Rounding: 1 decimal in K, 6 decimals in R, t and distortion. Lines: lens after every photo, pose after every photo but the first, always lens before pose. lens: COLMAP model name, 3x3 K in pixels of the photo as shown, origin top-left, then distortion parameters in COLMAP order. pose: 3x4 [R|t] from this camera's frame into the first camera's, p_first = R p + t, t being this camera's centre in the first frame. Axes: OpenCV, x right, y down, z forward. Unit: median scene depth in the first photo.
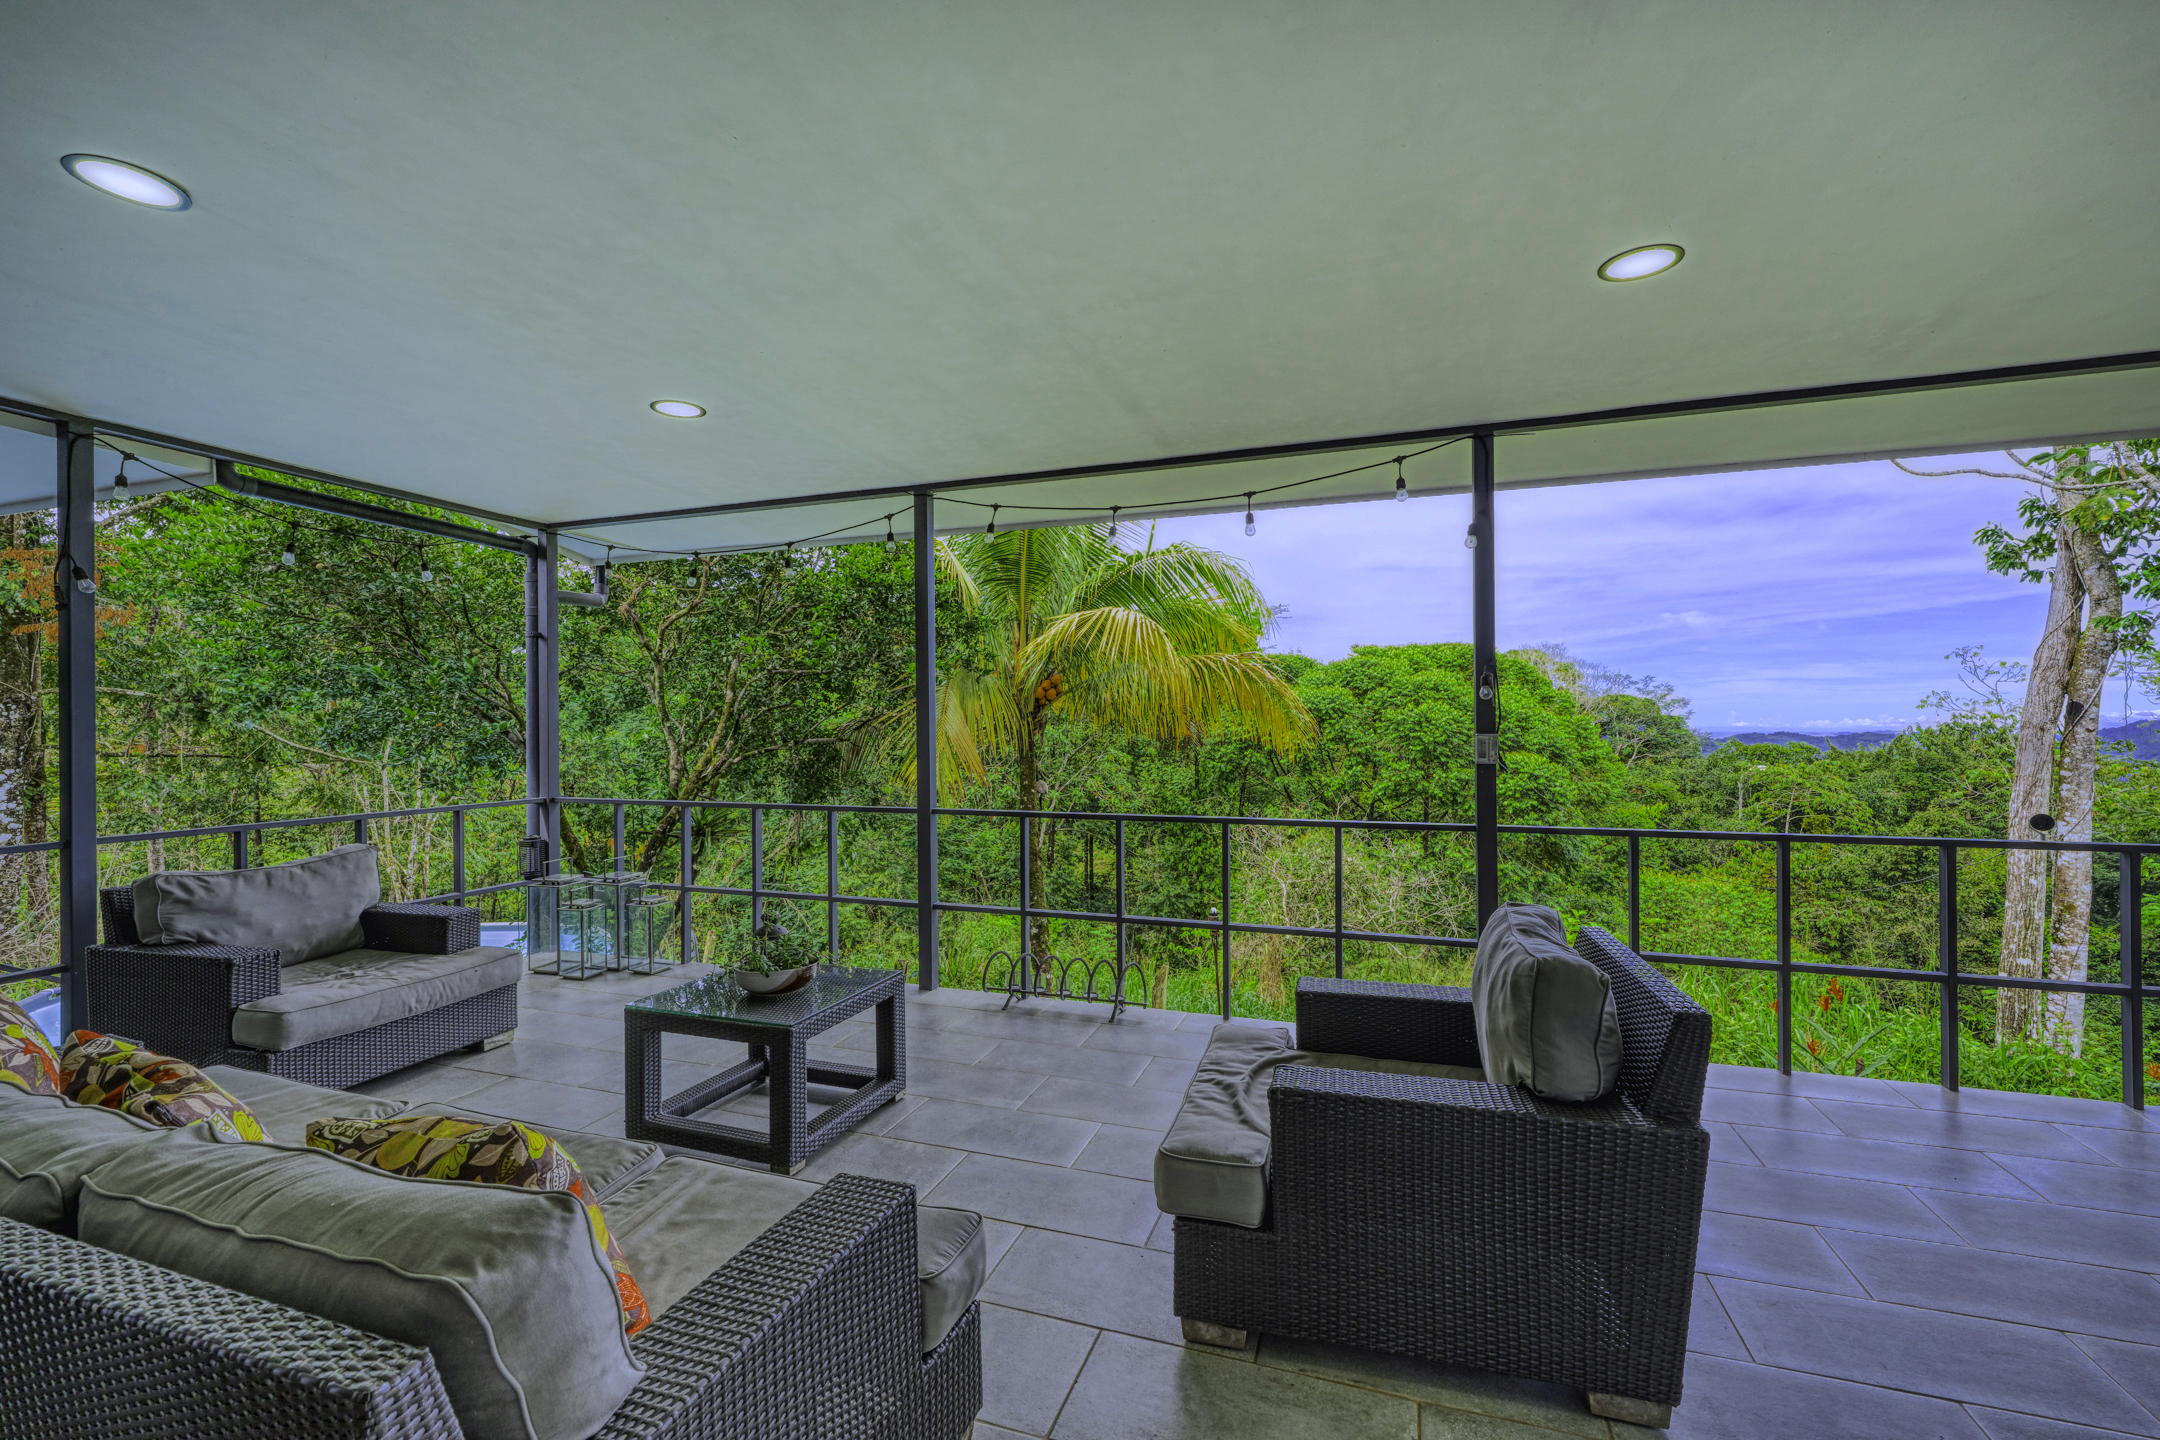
lens RADIAL K [[900.1, 0, 1060.5], [0, 900.1, 724.8], [0, 0, 1]] dist [-0.000629, -0.001184]
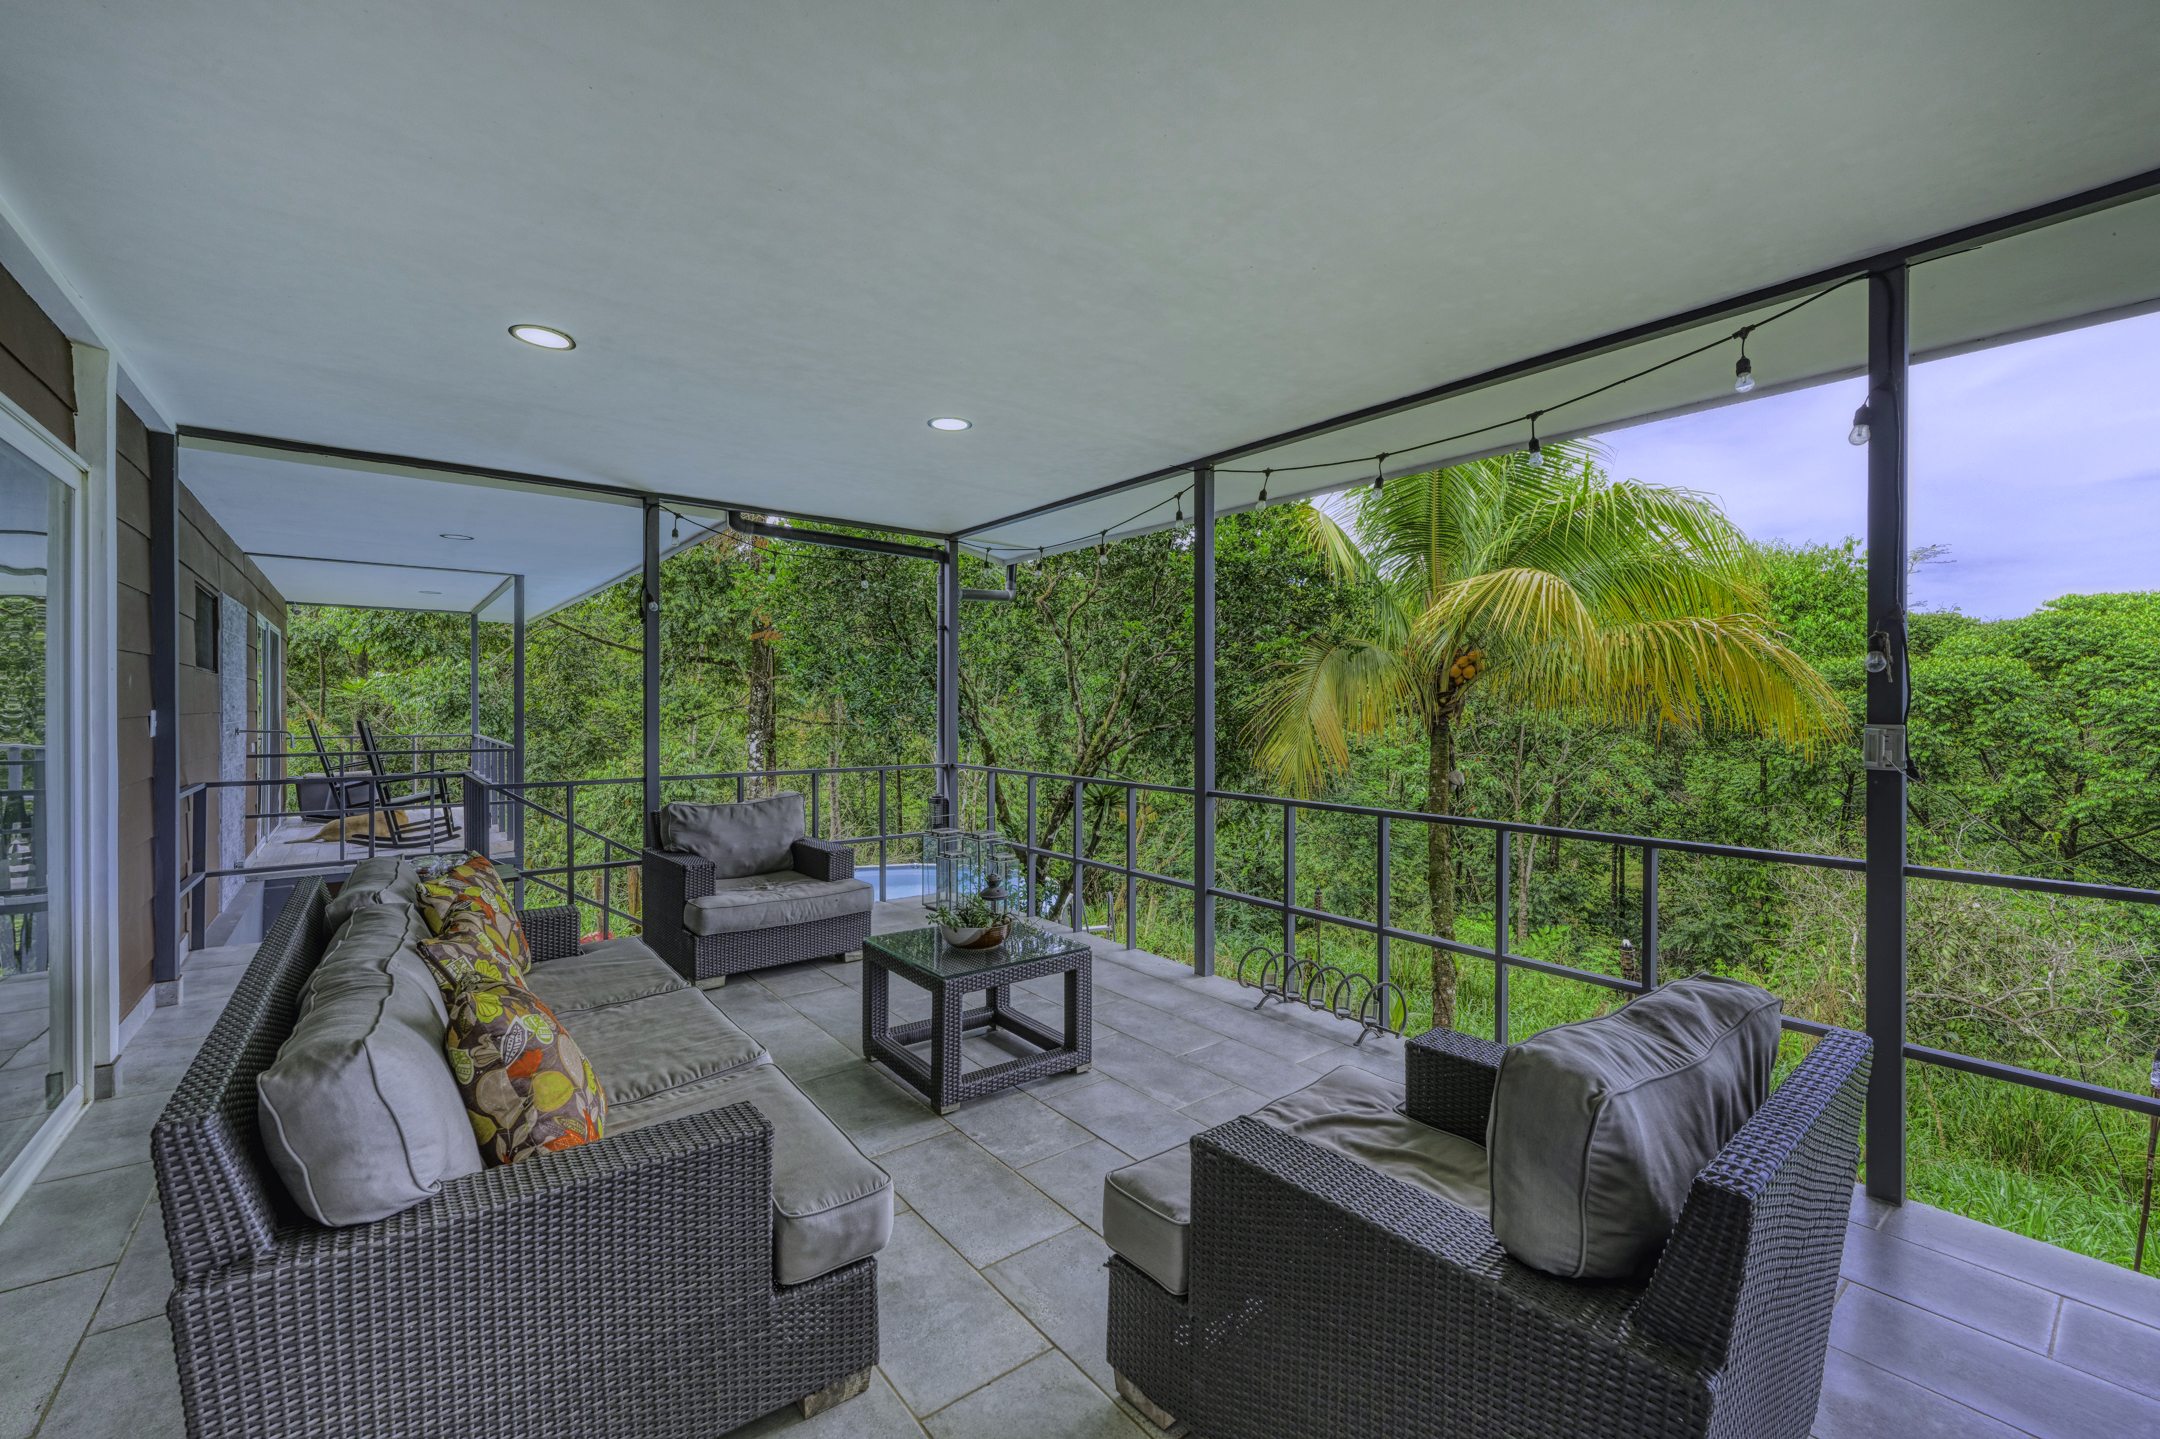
lens RADIAL K [[900.1, 0, 1089.6], [0, 900.1, 713.2], [0, 0, 1]] dist [-0.000629, -0.001184]
pose [[0.844195, 0.013315, -0.535871, 0.313267], [-0.009253, 0.999904, 0.010268, 0.000401], [0.535957, -0.003710, 0.844237, 0.125758]]
